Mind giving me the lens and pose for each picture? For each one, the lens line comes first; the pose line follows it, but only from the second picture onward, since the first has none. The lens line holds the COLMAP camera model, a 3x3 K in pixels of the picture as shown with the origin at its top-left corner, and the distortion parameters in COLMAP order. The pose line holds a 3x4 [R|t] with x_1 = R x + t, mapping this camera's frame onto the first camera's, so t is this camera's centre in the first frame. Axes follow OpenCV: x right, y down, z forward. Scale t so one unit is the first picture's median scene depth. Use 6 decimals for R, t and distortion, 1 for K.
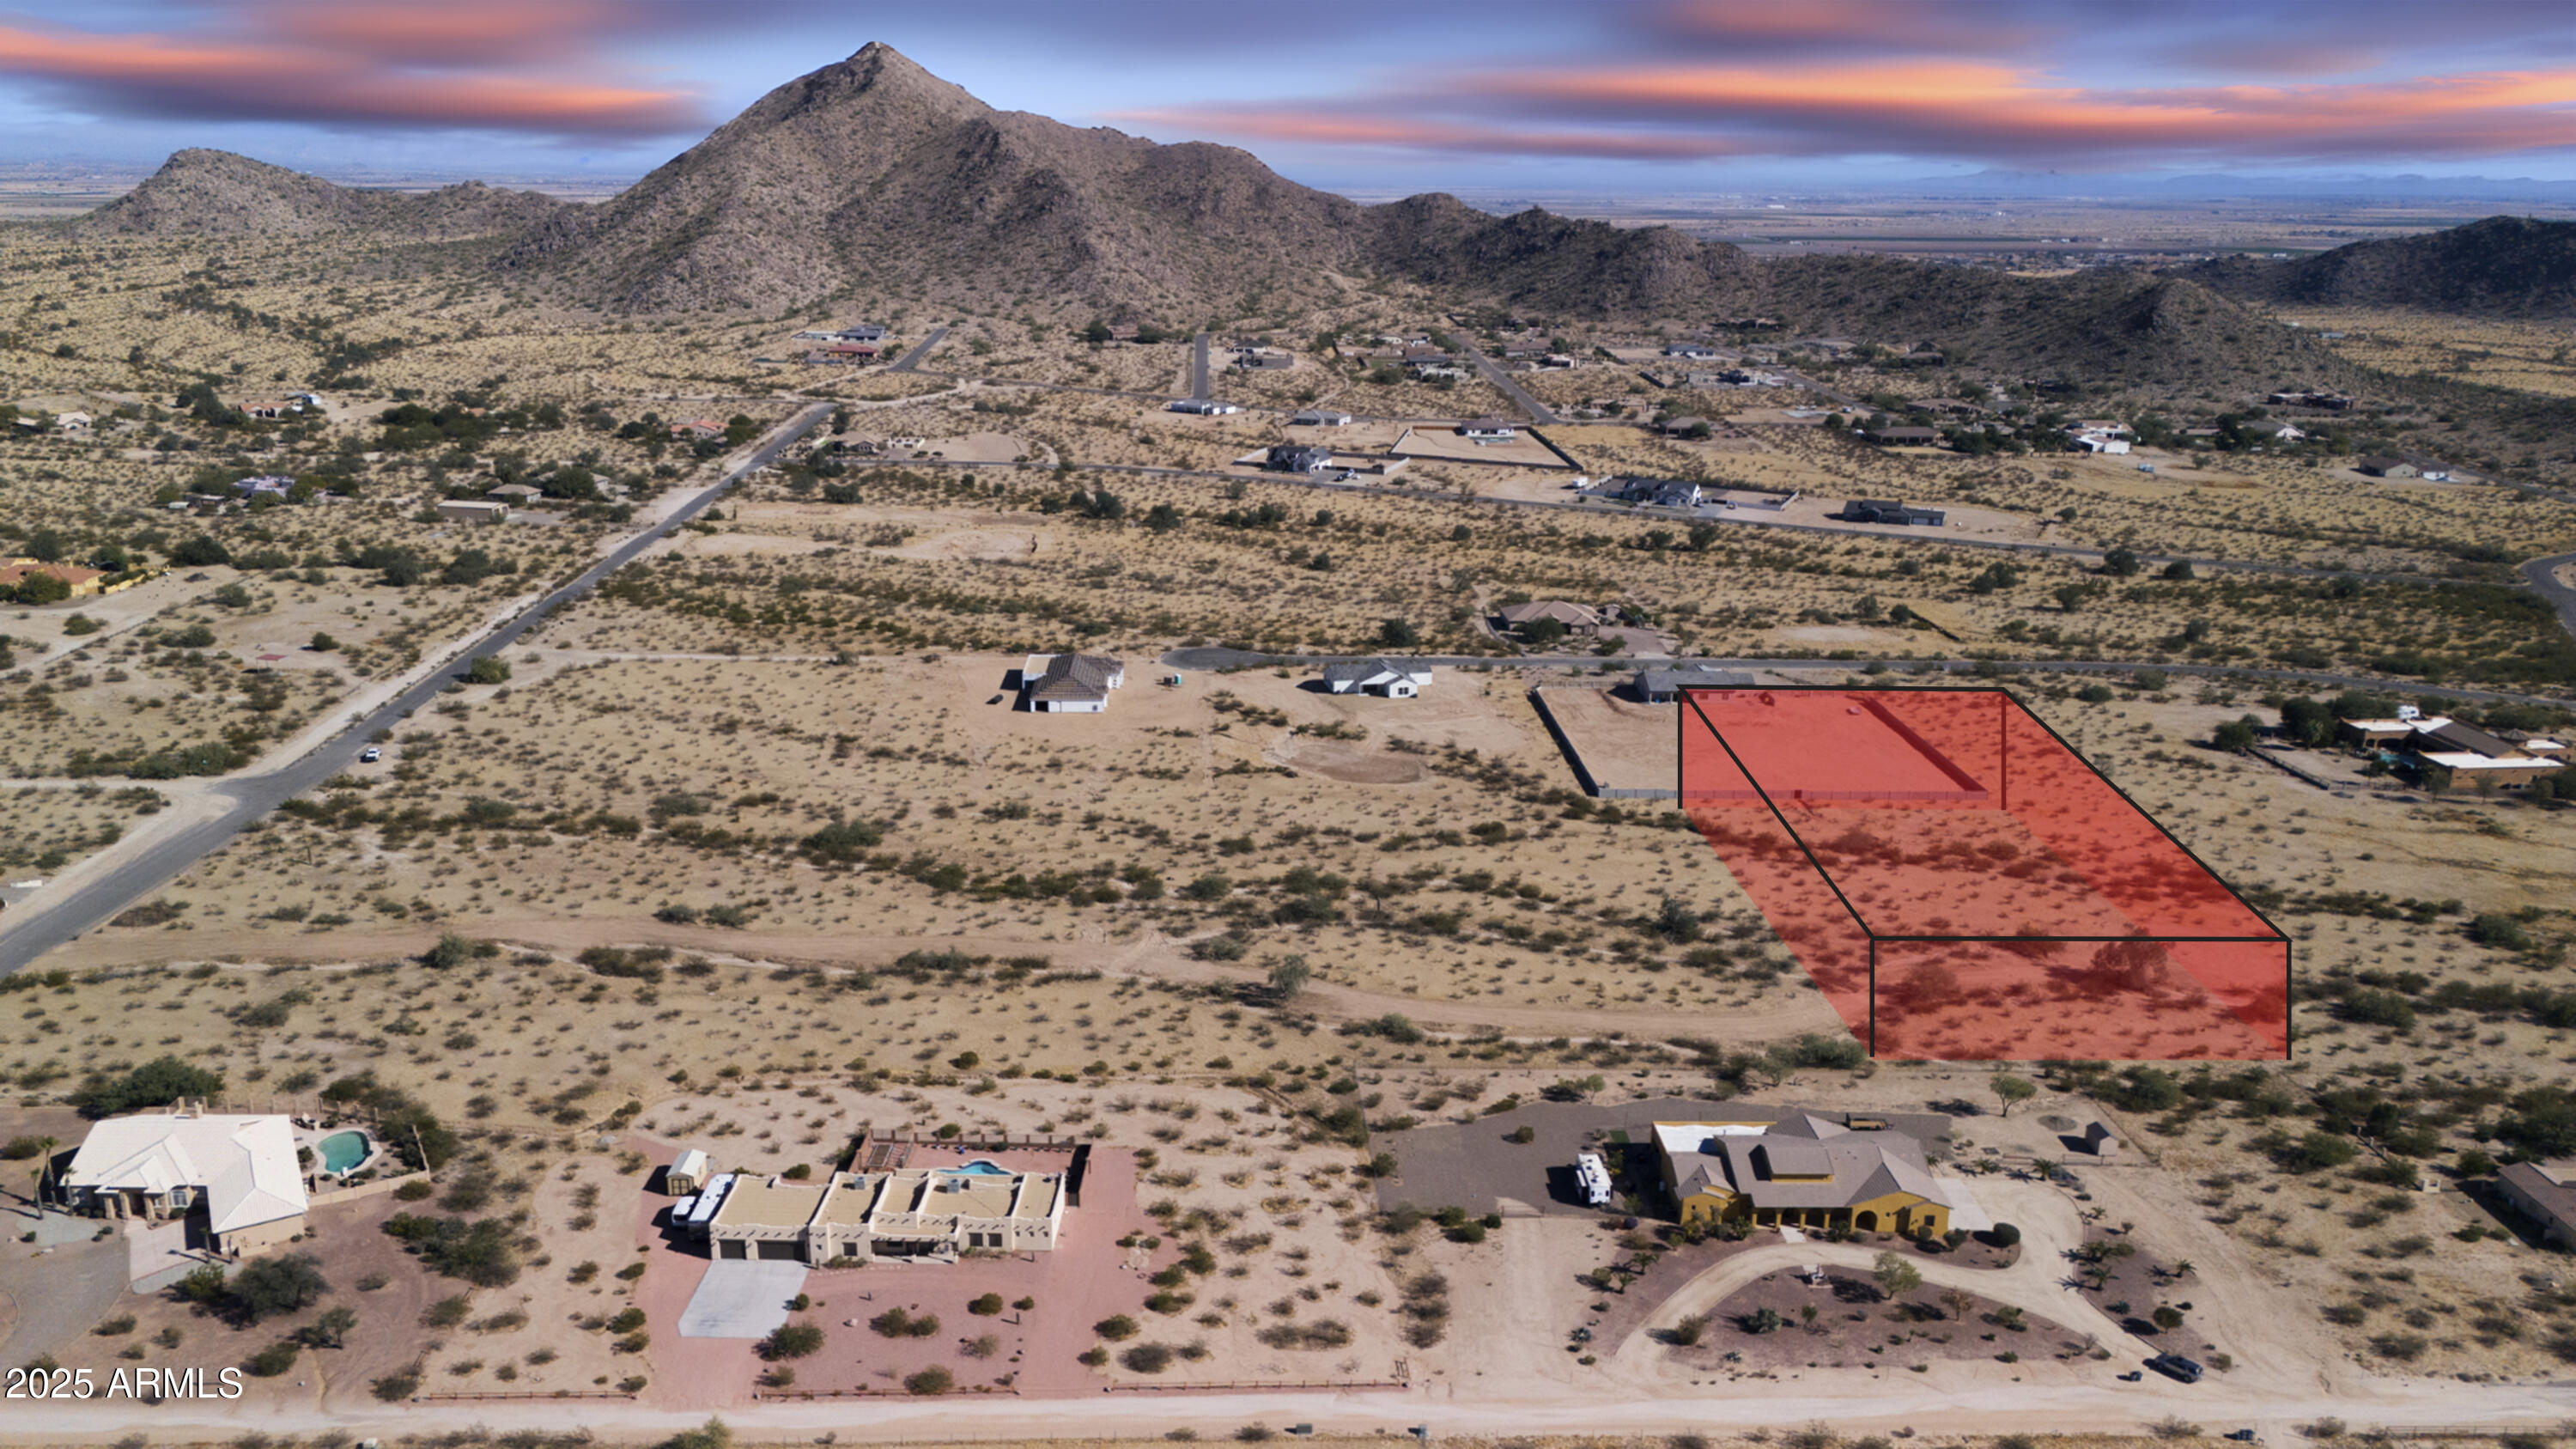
lens RADIAL K [[1884.8, 0, 1286.0], [0, 1884.8, 721.1], [0, 0, 1]] dist [0.064059, -0.051349]
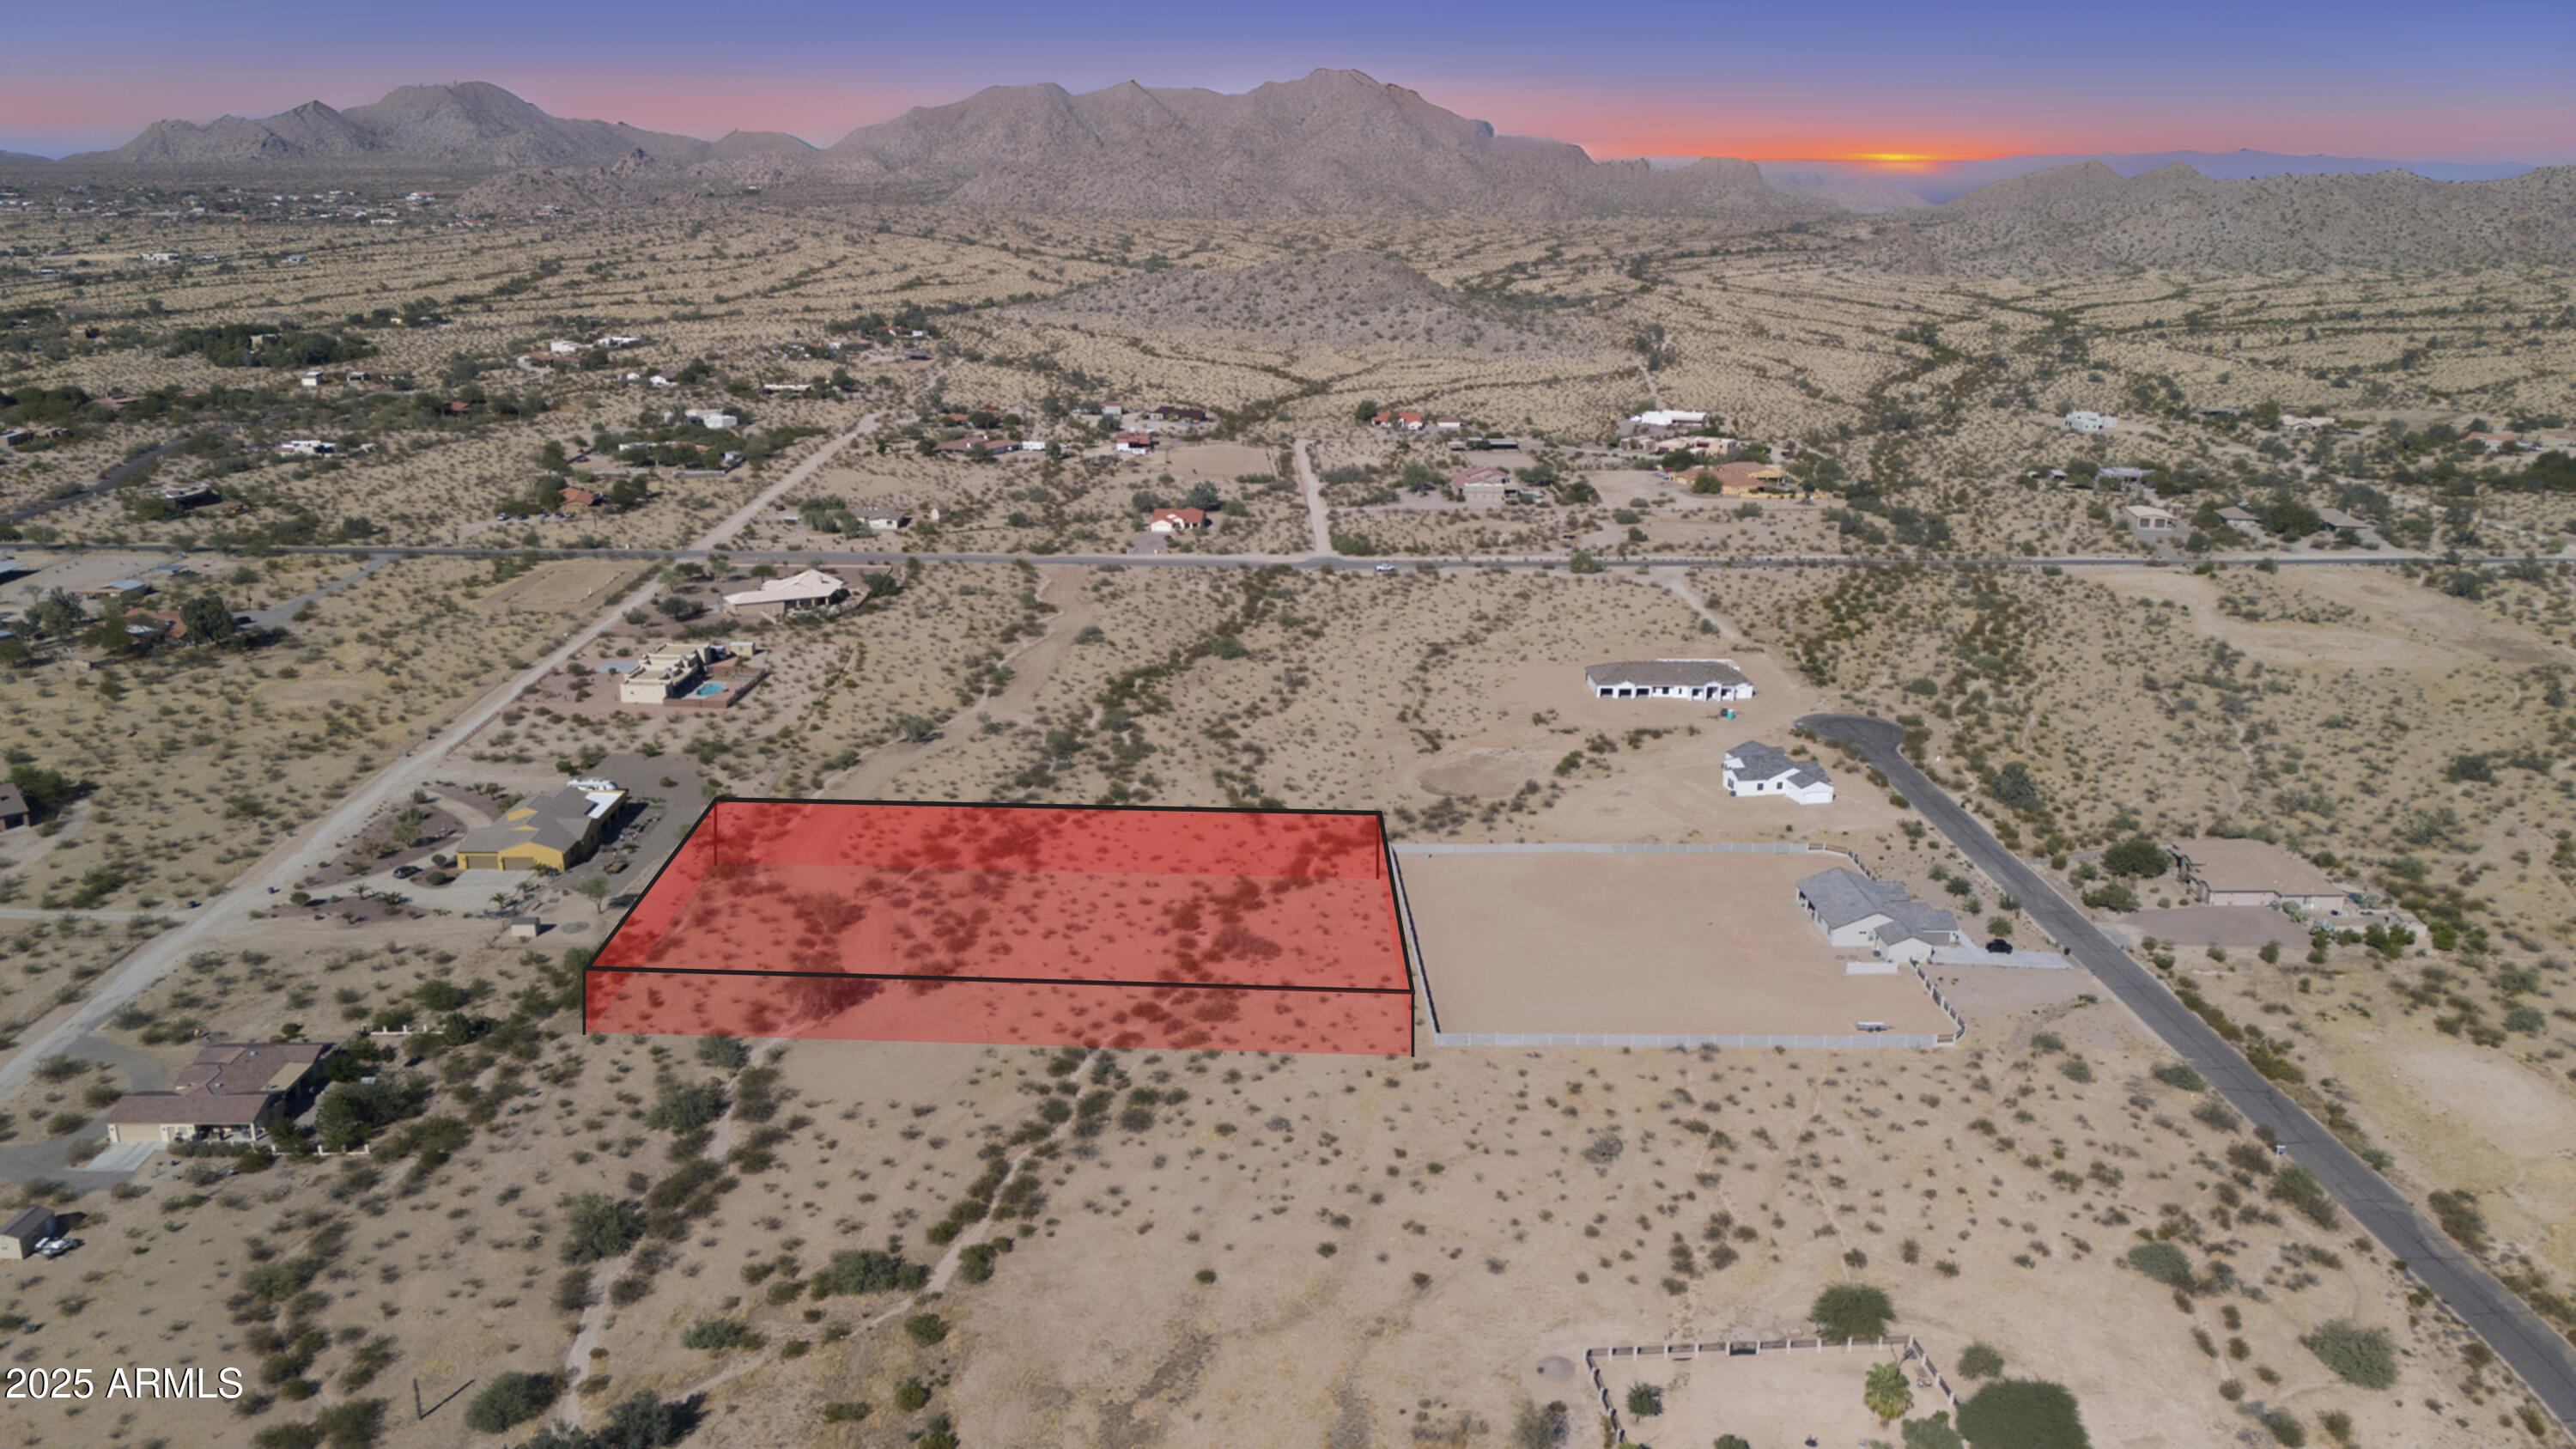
lens RADIAL K [[1884.8, 0, 1291.4], [0, 1884.8, 728.2], [0, 0, 1]] dist [0.064059, -0.051349]
pose [[-0.004344, 0.270761, -0.962637, 1.195244], [-0.290935, 0.920662, 0.260267, -0.277922], [0.956733, 0.281196, 0.074774, 1.016431]]
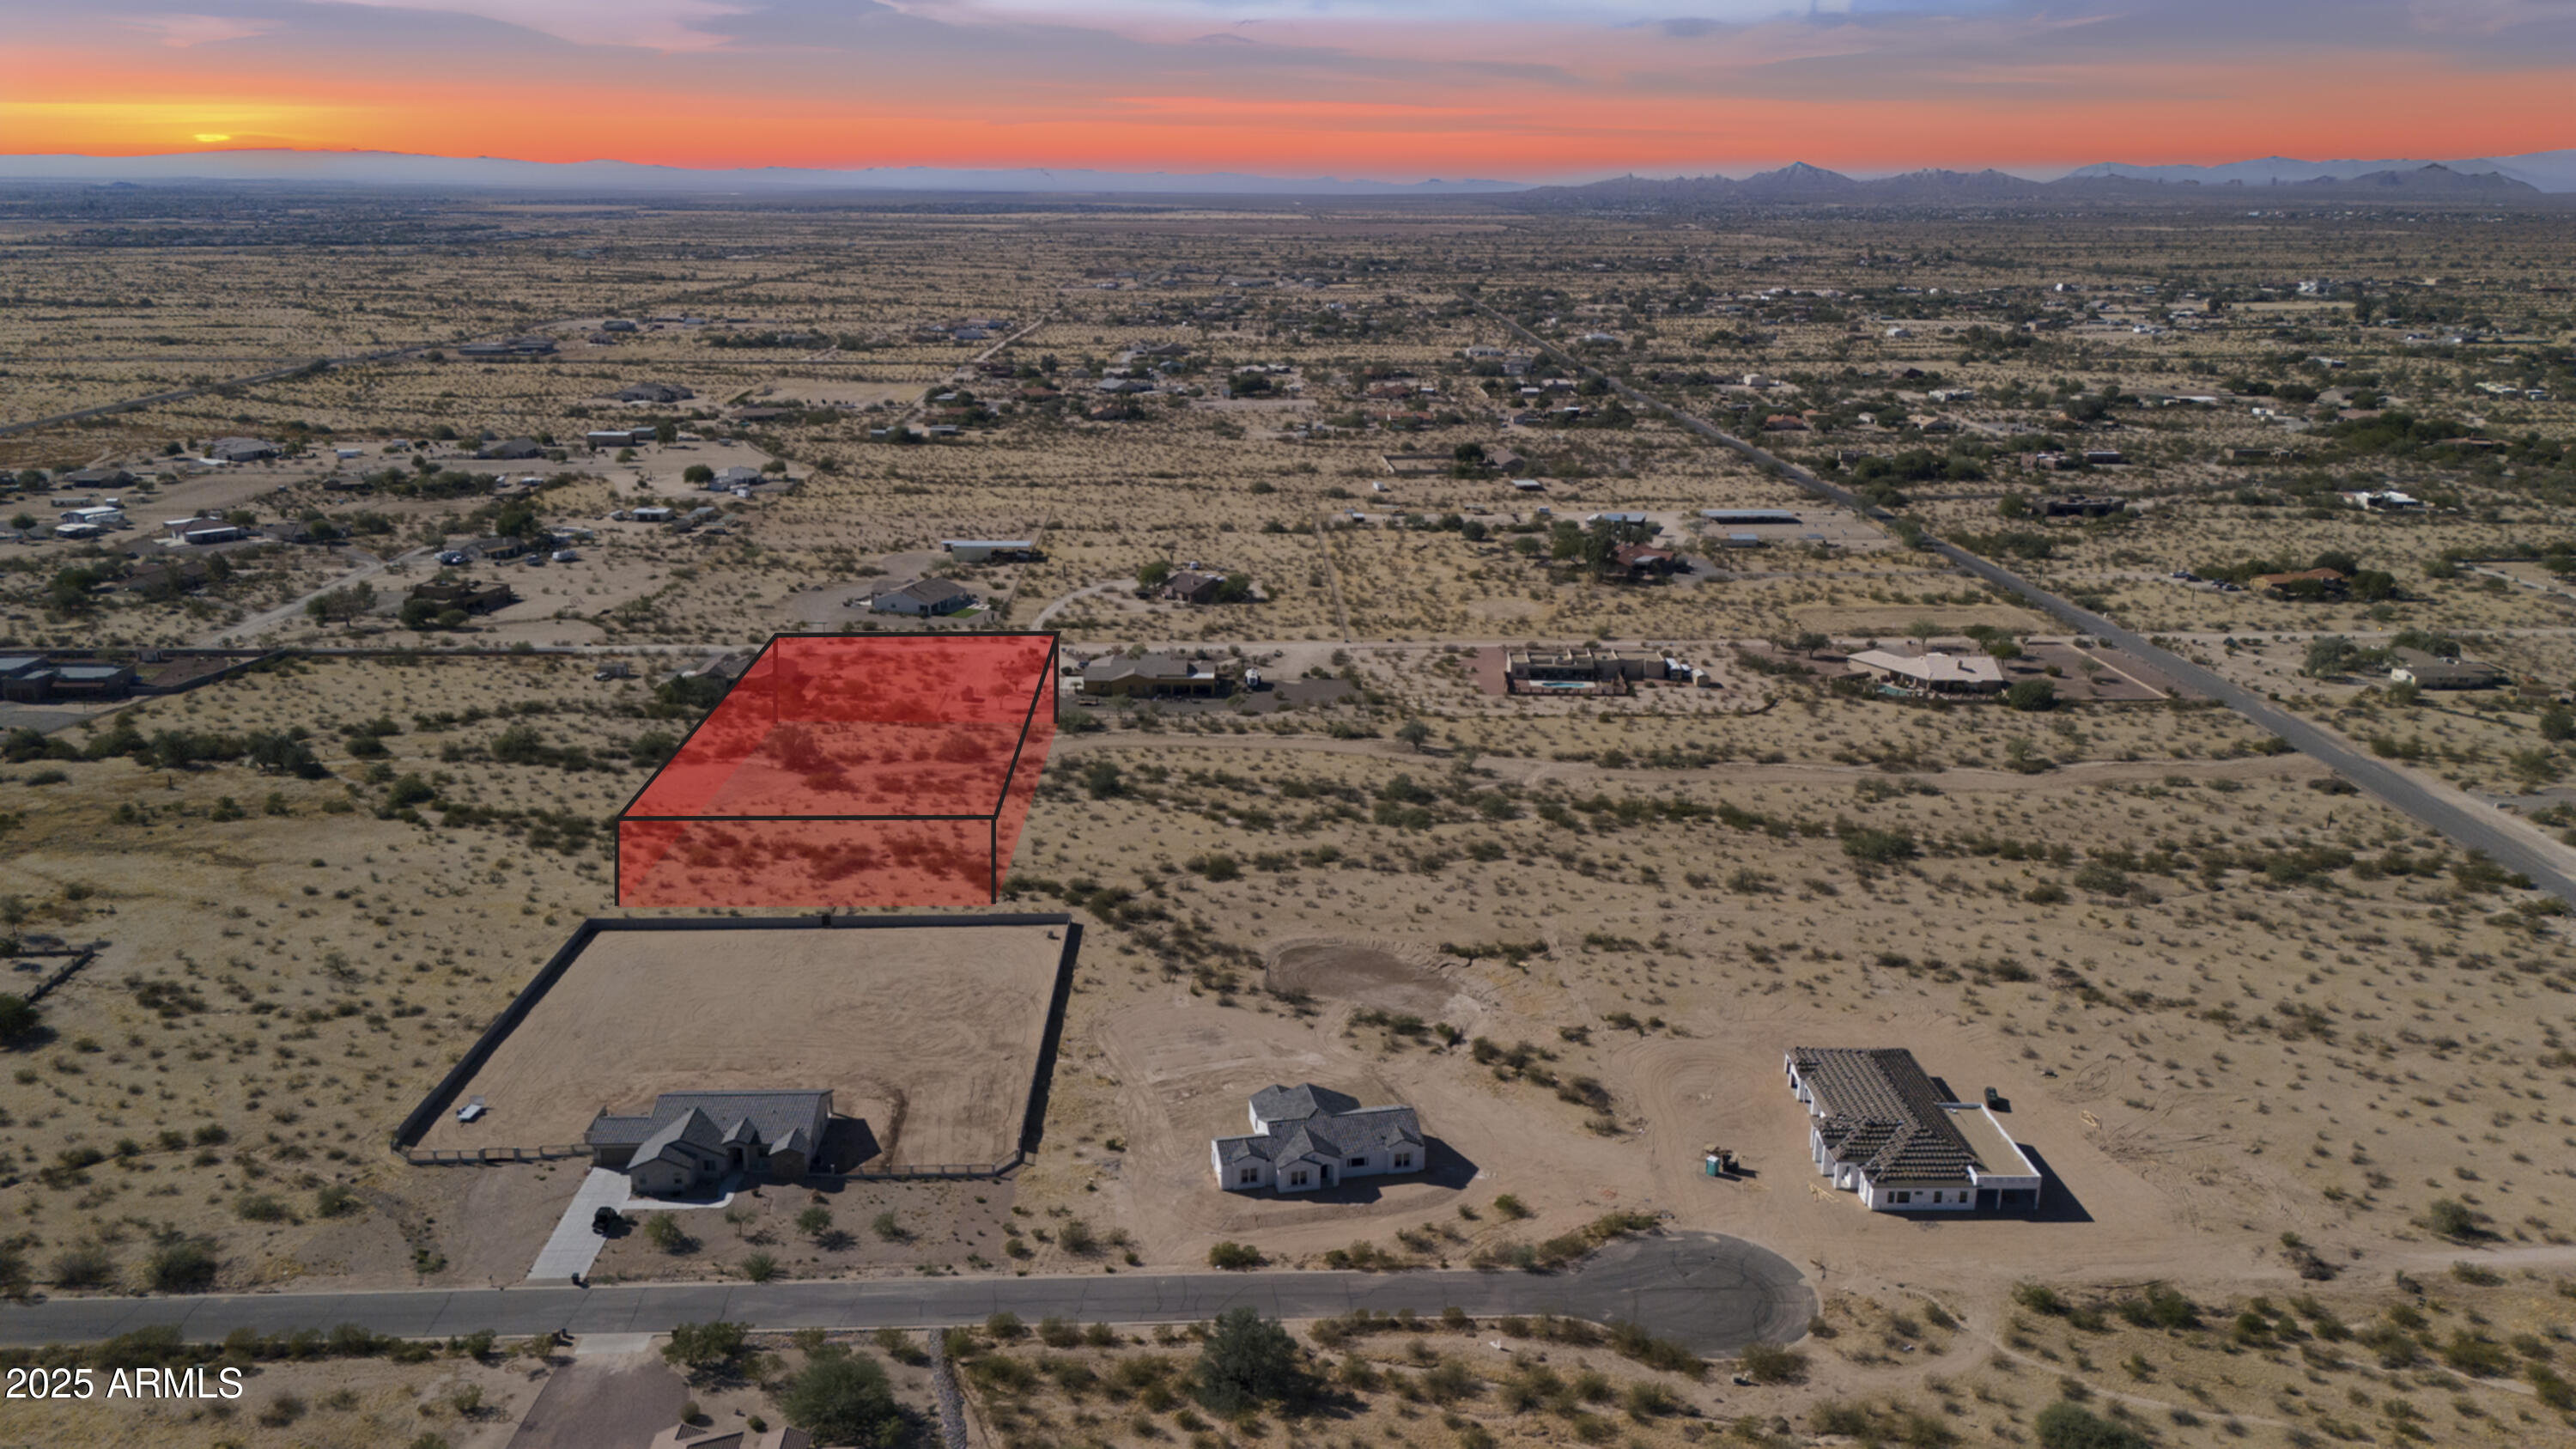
lens RADIAL K [[1884.8, 0, 1292.3], [0, 1884.8, 718.8], [0, 0, 1]] dist [0.064059, -0.051349]
pose [[-0.999777, -0.020897, 0.003049, 0.079478], [-0.016109, 0.848019, 0.529721, -0.553281], [-0.013655, 0.529554, -0.848166, 1.928318]]
